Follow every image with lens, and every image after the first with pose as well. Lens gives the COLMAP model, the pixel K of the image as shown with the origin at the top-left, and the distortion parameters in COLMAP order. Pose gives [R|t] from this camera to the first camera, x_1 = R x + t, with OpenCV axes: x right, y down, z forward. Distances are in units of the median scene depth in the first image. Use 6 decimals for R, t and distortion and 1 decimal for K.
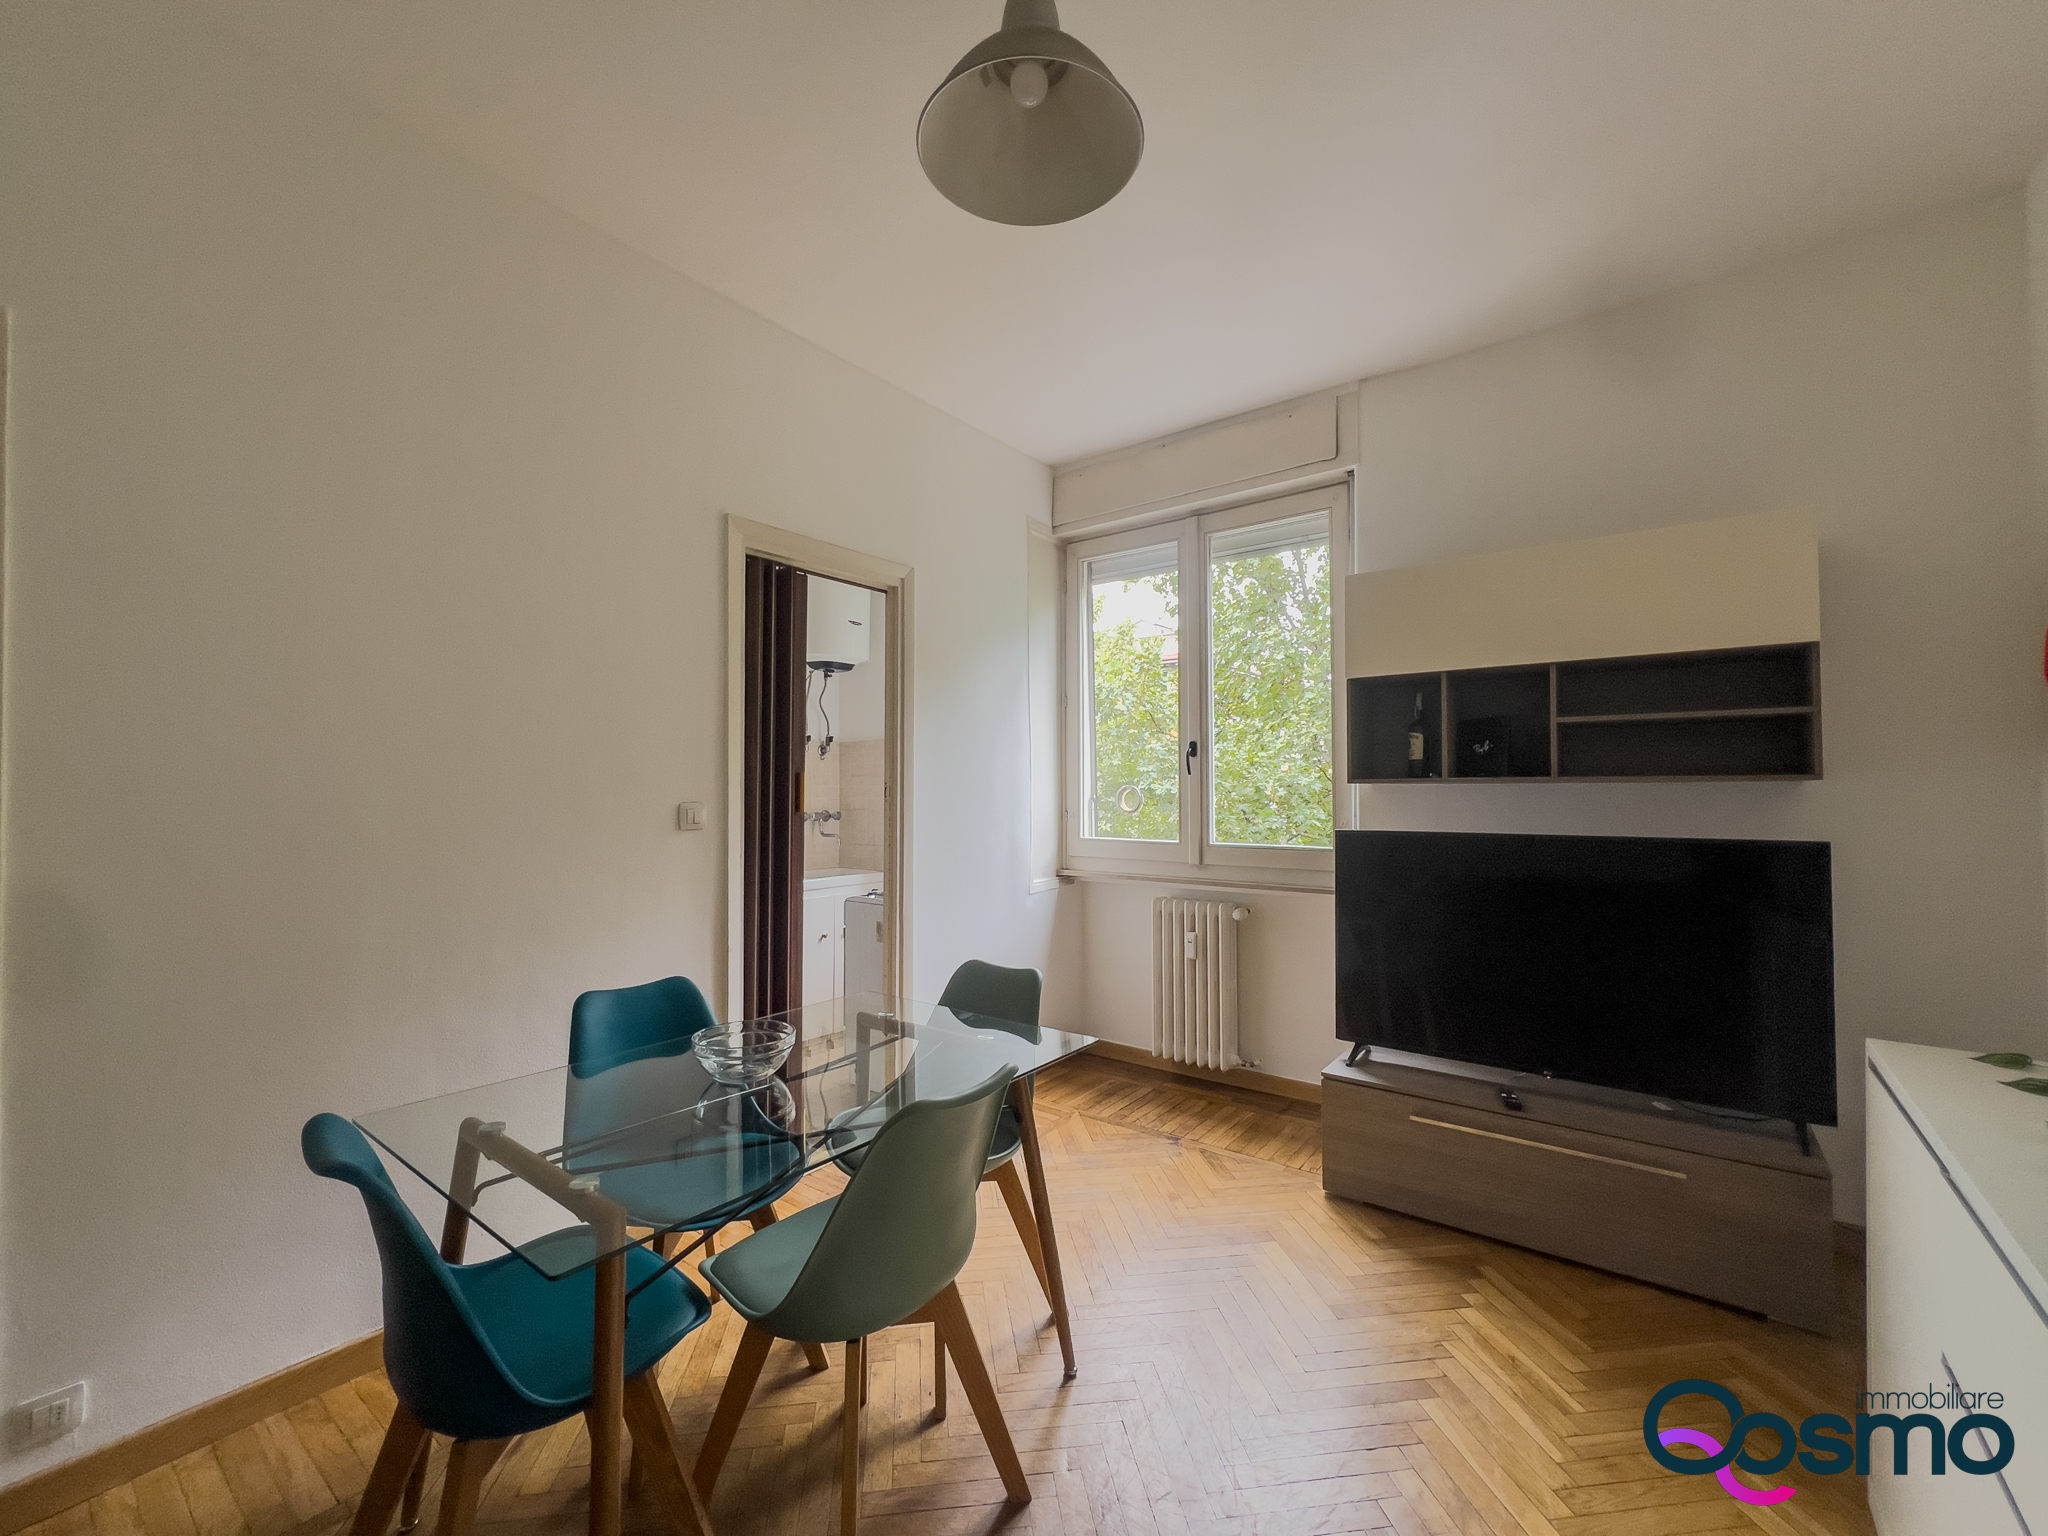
lens RADIAL K [[837.7, 0, 1015.4], [0, 837.7, 774.8], [0, 0, 1]] dist [-0.000510, -0.000117]
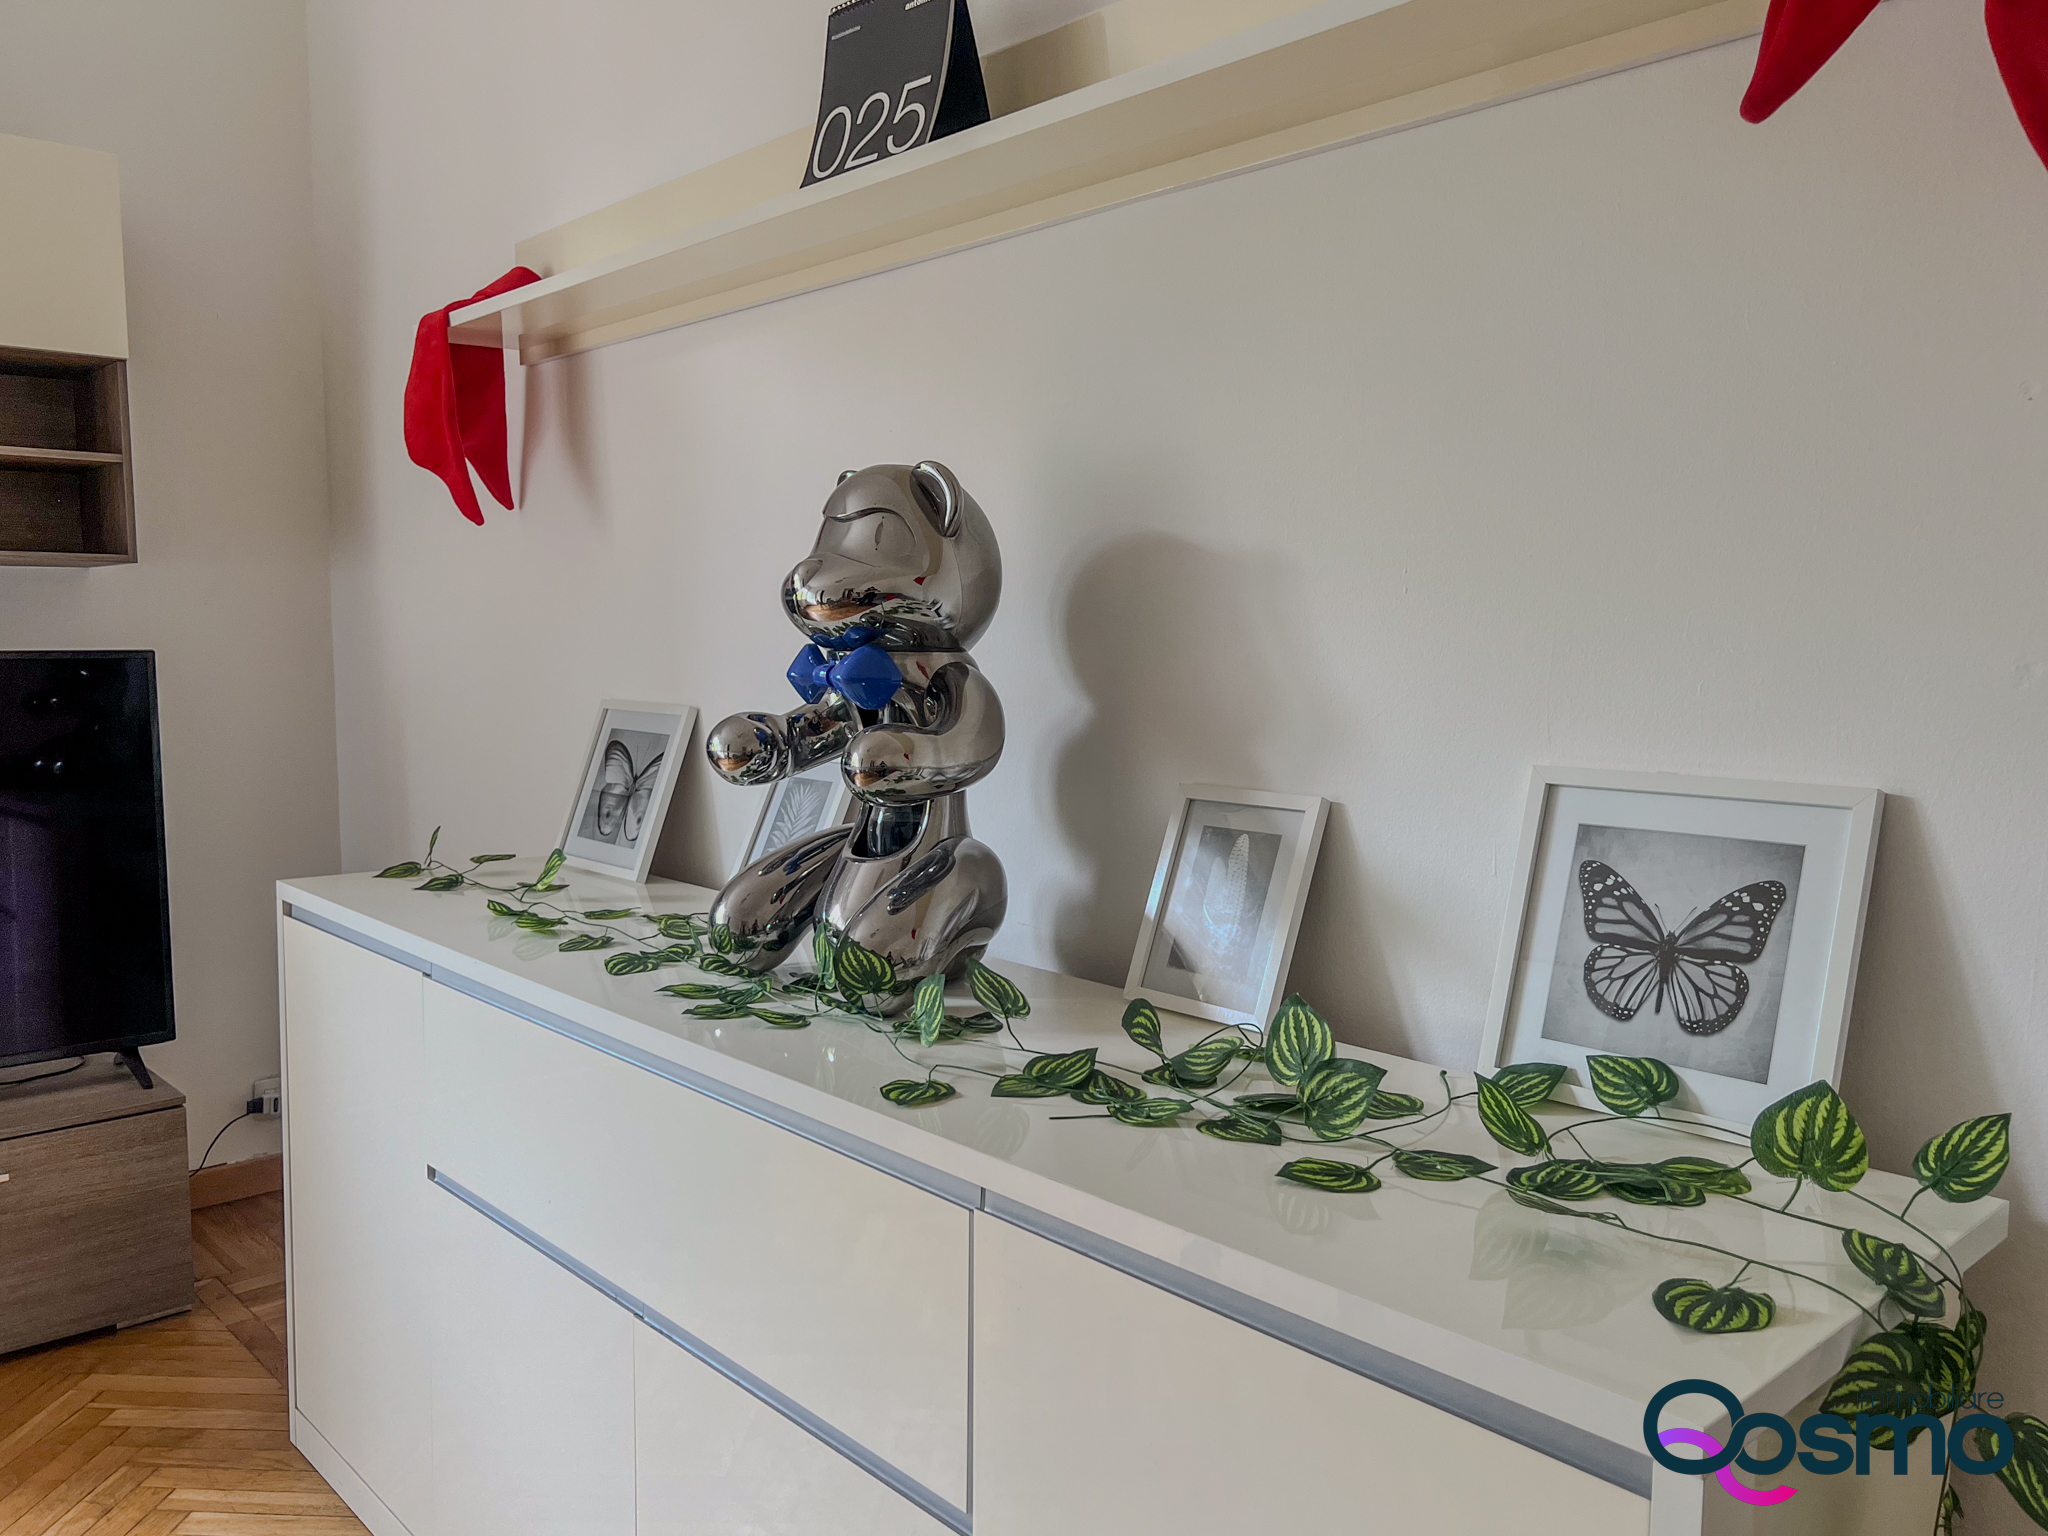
lens RADIAL K [[1587.6, 0, 1024.0], [0, 1587.6, 768.0], [0, 0, 1]] dist [0.009543, -0.003941]
pose [[0.168527, -0.084424, 0.982075, -0.183706], [-0.020184, 0.995821, 0.089069, 0.033696], [-0.985490, -0.034832, 0.166118, 0.032782]]
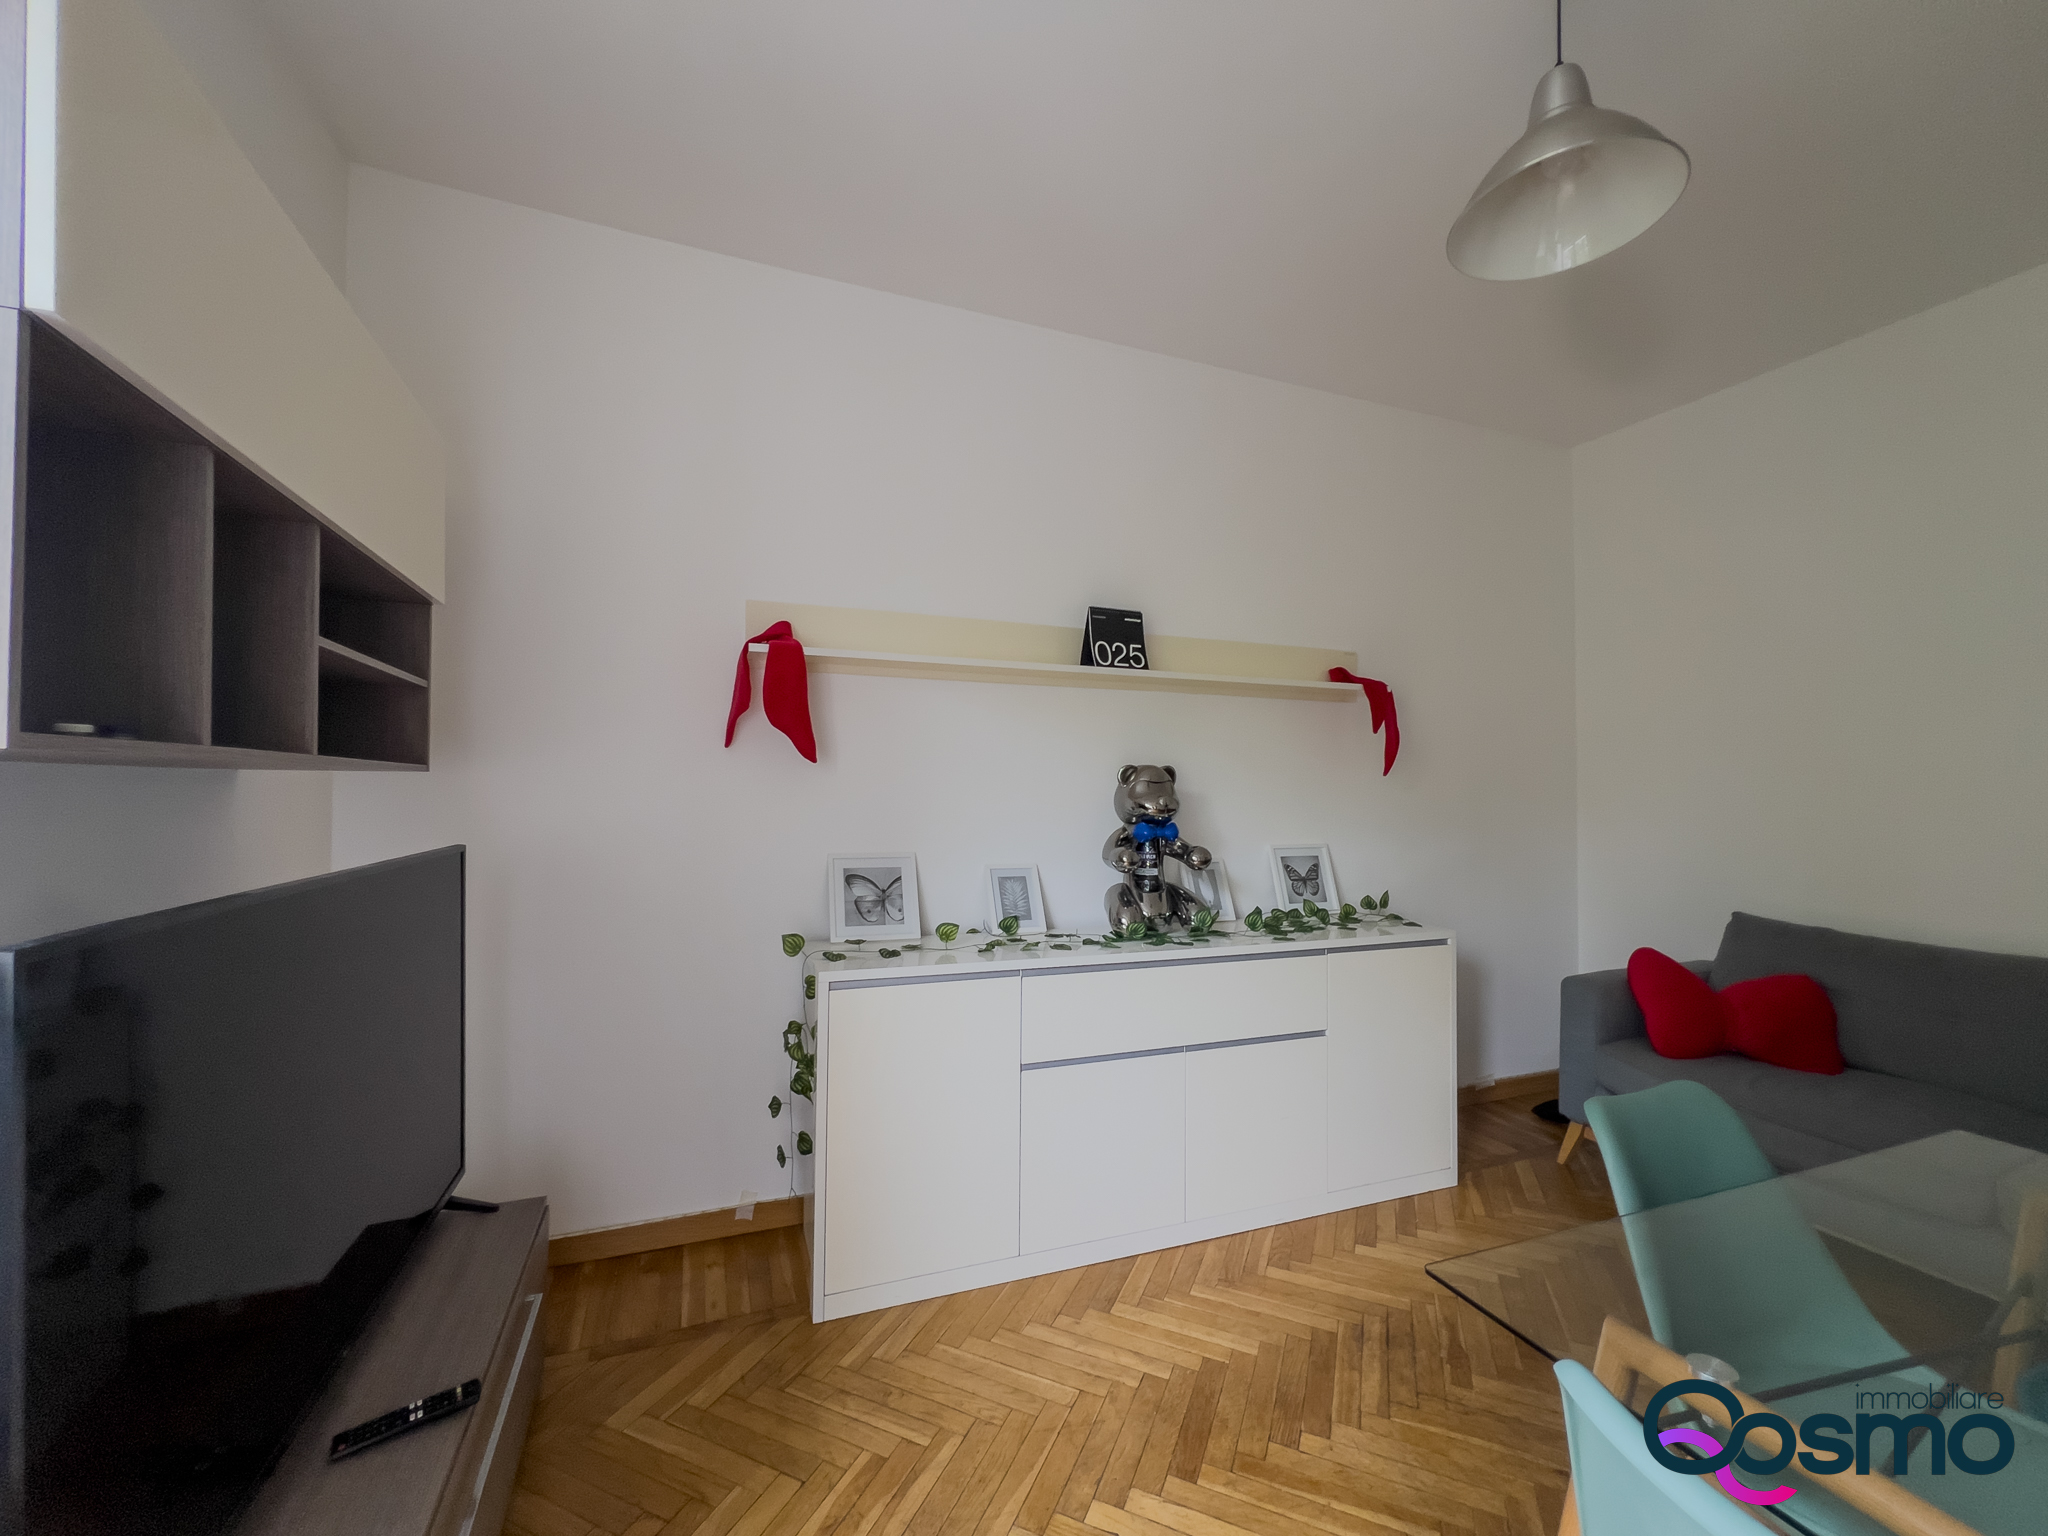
lens RADIAL K [[819.7, 0, 1024.1], [0, 819.7, 774.3], [0, 0, 1]] dist [0.001003, 0.000426]
pose [[-0.858655, 0.006012, 0.512519, 0.033730], [-0.015099, 0.999201, -0.037018, 0.023048], [-0.512332, -0.039524, -0.857878, 1.097225]]
